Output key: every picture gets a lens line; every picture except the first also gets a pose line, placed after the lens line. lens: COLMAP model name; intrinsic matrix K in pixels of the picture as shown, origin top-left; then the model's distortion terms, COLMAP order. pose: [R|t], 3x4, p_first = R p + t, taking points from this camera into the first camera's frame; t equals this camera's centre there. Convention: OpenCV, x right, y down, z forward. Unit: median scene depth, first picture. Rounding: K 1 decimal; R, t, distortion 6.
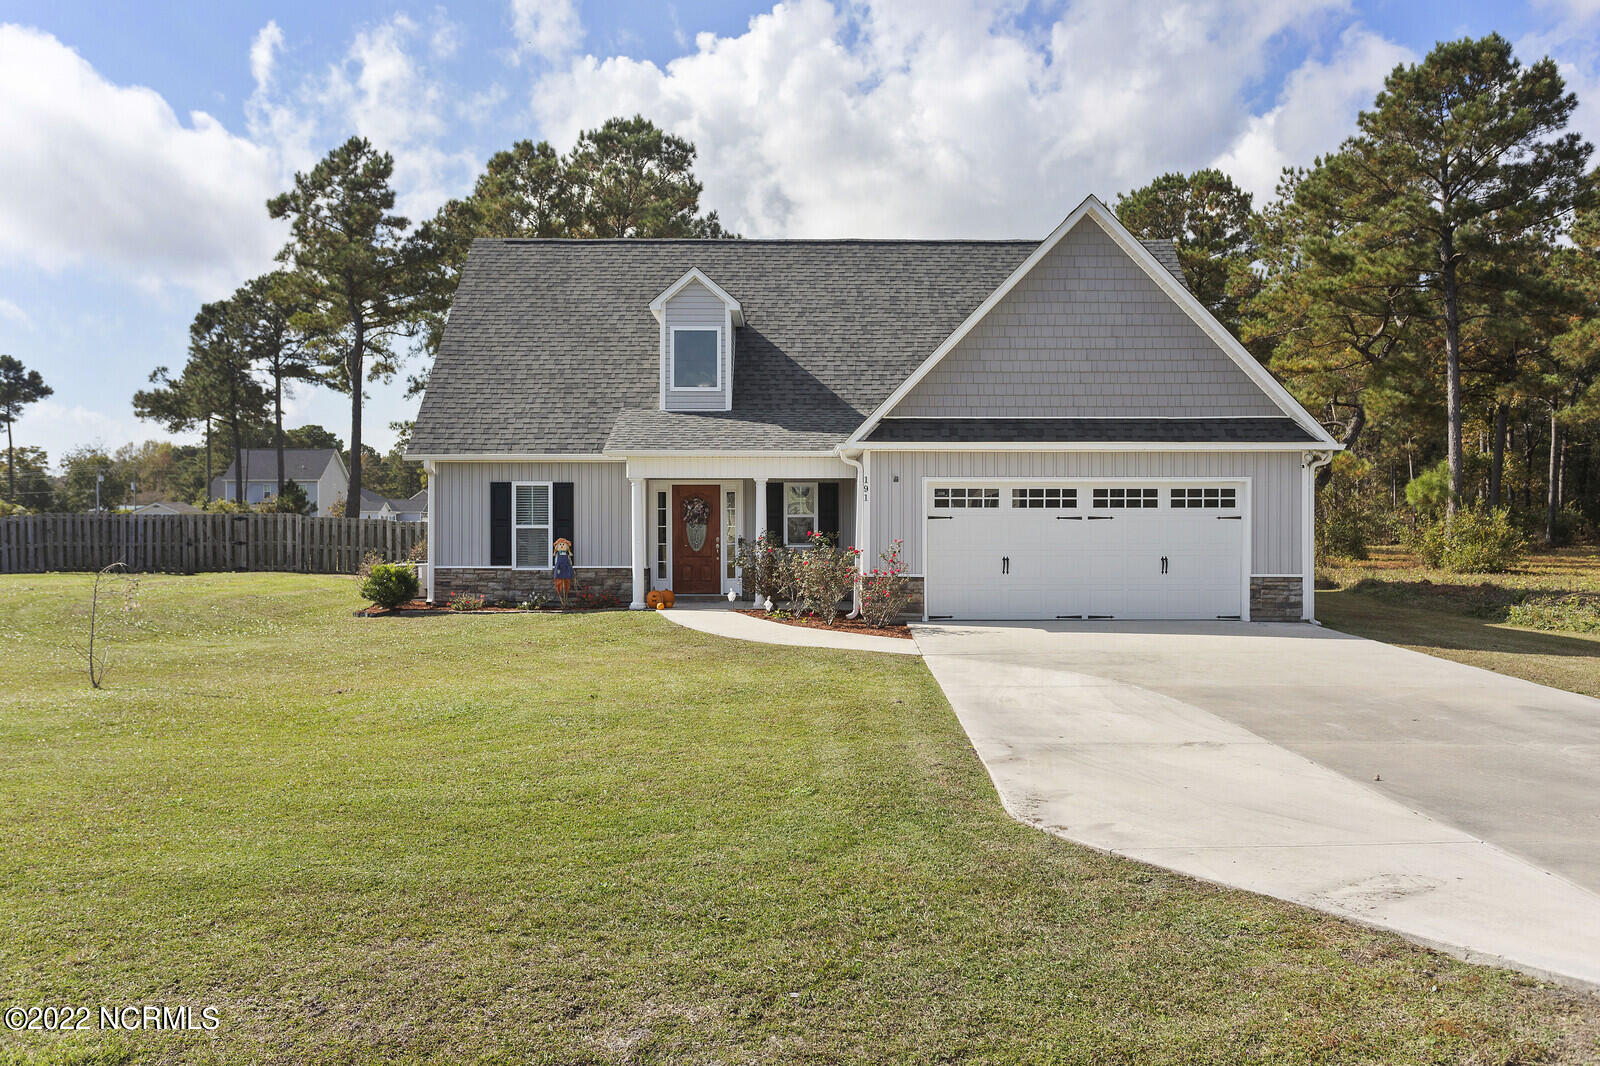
lens RADIAL K [[1311.7, 0, 800.7], [0, 1311.7, 560.6], [0, 0, 1]] dist [0.056822, -0.002143]
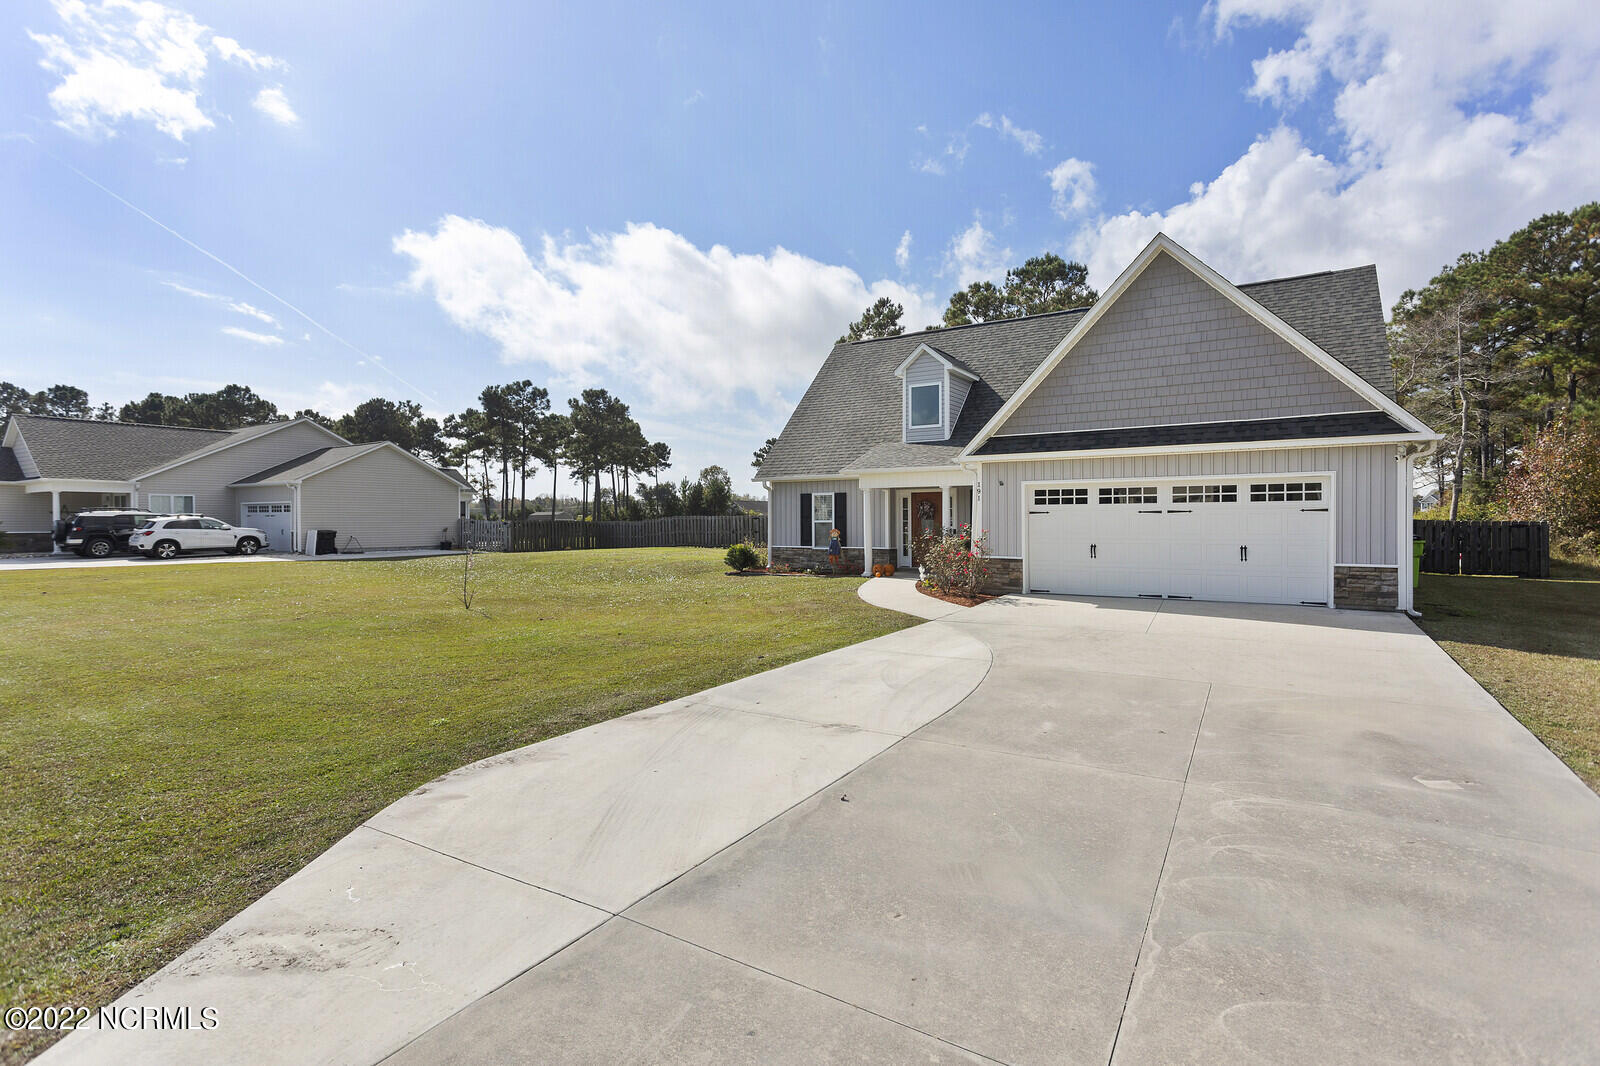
lens RADIAL K [[753.7, 0, 800.0], [0, 753.7, 533.0], [0, 0, 1]] dist [-0.000447, 0.008296]
pose [[0.845406, 0.001437, -0.534122, 0.299236], [-0.003643, 0.999989, -0.003077, -0.010523], [0.534112, 0.004547, 0.845402, 0.264725]]
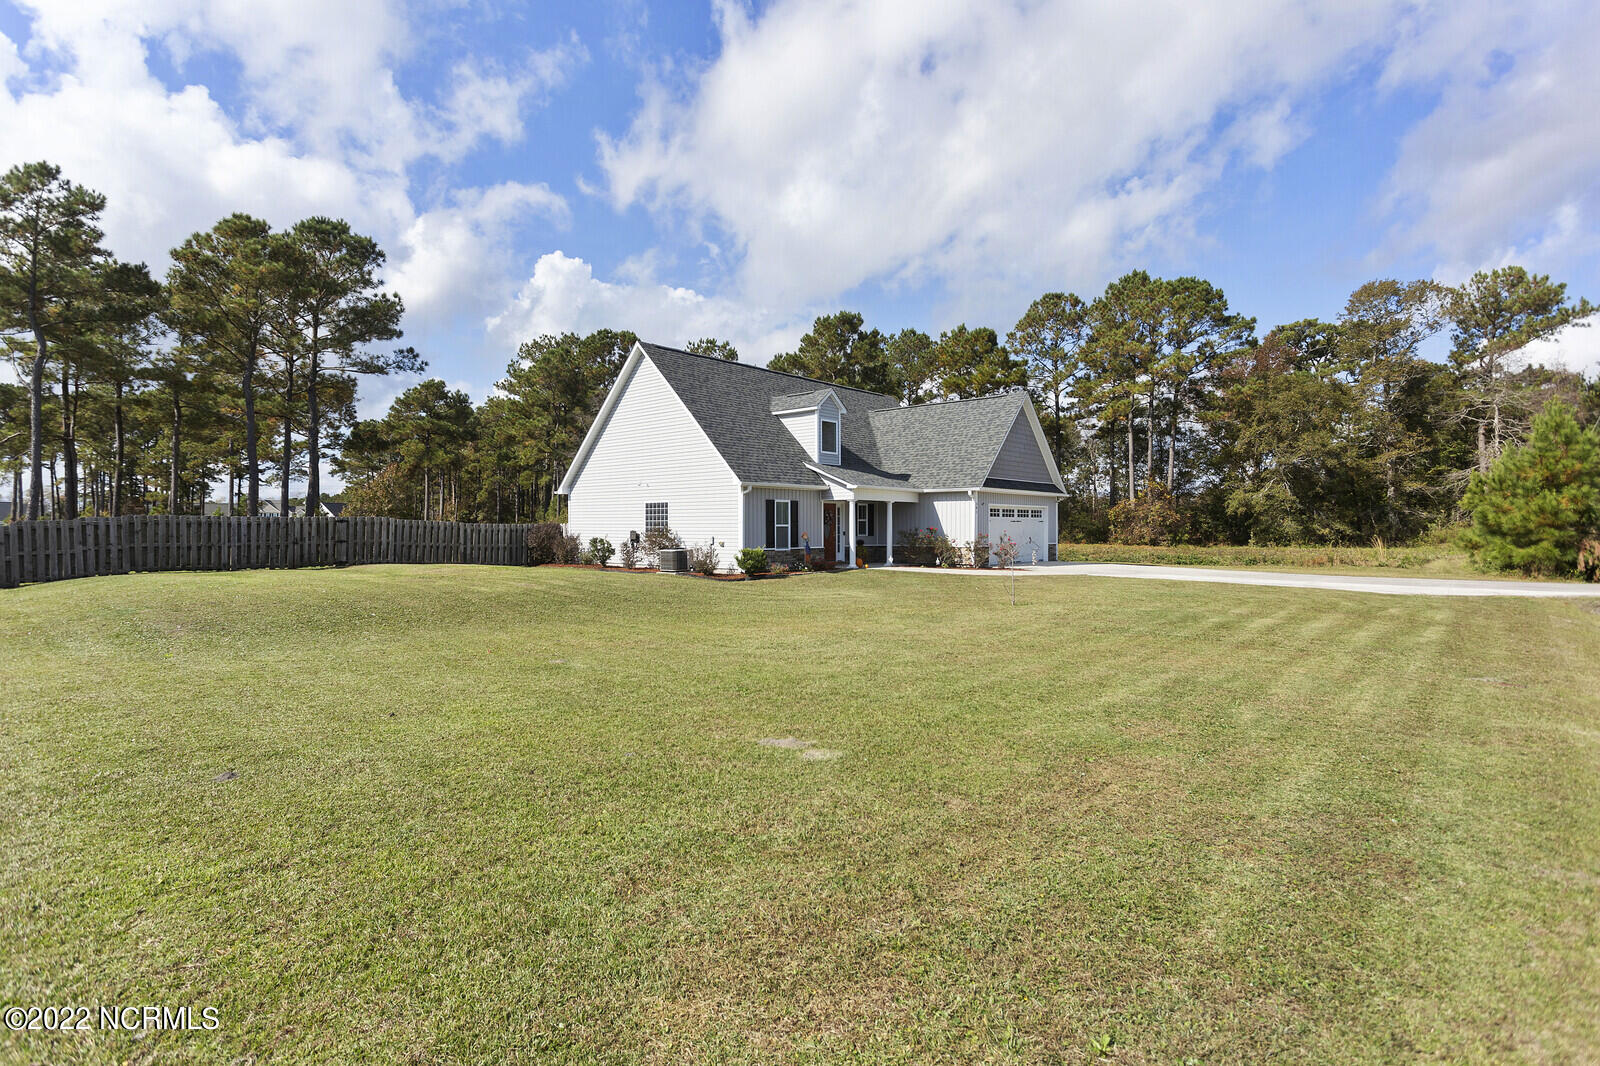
lens RADIAL K [[845.1, 0, 800.0], [0, 845.1, 533.0], [0, 0, 1]] dist [0.000528, 0.000233]
pose [[0.643628, -0.006645, 0.765310, -1.244714], [0.024495, 0.999629, -0.011921, -0.002123], [-0.764946, 0.026419, 0.643552, 0.301621]]
